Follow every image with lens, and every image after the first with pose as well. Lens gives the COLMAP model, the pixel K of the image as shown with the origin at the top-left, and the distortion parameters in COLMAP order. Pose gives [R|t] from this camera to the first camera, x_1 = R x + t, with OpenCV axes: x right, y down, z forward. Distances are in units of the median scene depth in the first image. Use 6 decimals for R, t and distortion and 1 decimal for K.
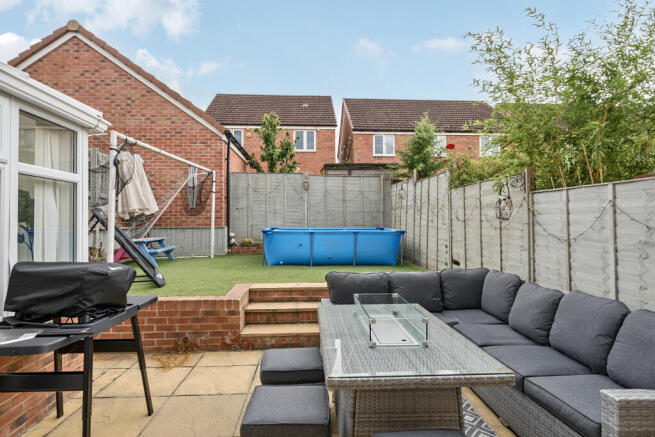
lens RADIAL K [[370.9, 0, 328.6], [0, 370.9, 213.2], [0, 0, 1]] dist [-0.004344, -0.001380]
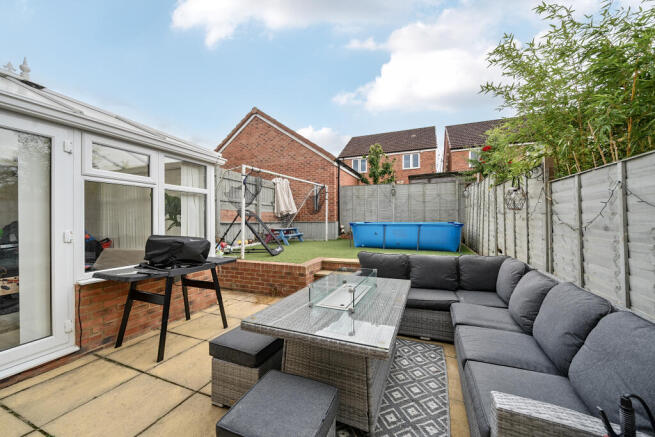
lens RADIAL K [[244.6, 0, 327.4], [0, 244.6, 218.6], [0, 0, 1]] dist [-0.003489, 0.000171]
pose [[0.896841, -0.008390, -0.442274, 0.282014], [0.015413, 0.999806, 0.012288, 0.023595], [0.442085, -0.017837, 0.896796, 0.135976]]
